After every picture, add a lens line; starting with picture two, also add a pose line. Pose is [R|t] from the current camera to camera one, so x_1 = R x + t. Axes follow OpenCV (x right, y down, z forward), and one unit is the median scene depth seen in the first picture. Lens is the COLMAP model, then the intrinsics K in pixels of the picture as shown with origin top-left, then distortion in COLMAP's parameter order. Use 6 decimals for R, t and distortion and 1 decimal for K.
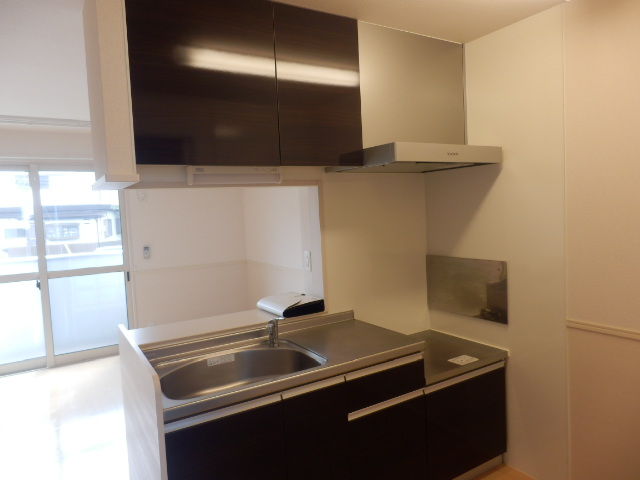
lens RADIAL K [[441.0, 0, 320.0], [0, 441.0, 240.0], [0, 0, 1]] dist [-0.006770, 0.001912]
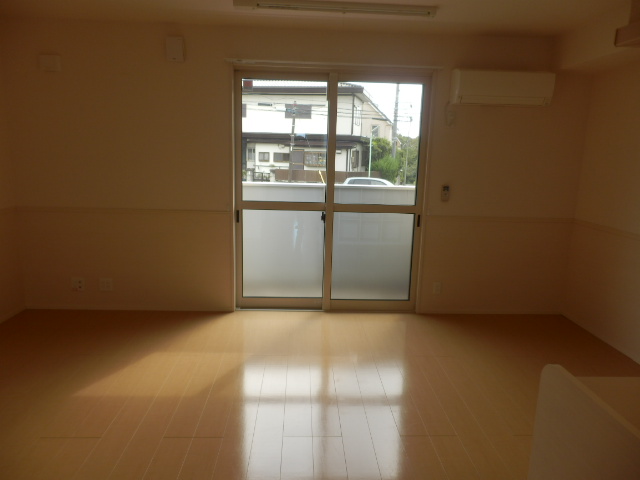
lens RADIAL K [[441.0, 0, 320.0], [0, 441.0, 240.0], [0, 0, 1]] dist [-0.006770, 0.001912]
pose [[0.868155, 0.166471, -0.467540, -0.210186], [-0.101820, 0.981770, 0.160500, 0.006805], [0.485735, -0.091734, 0.869279, 0.214434]]
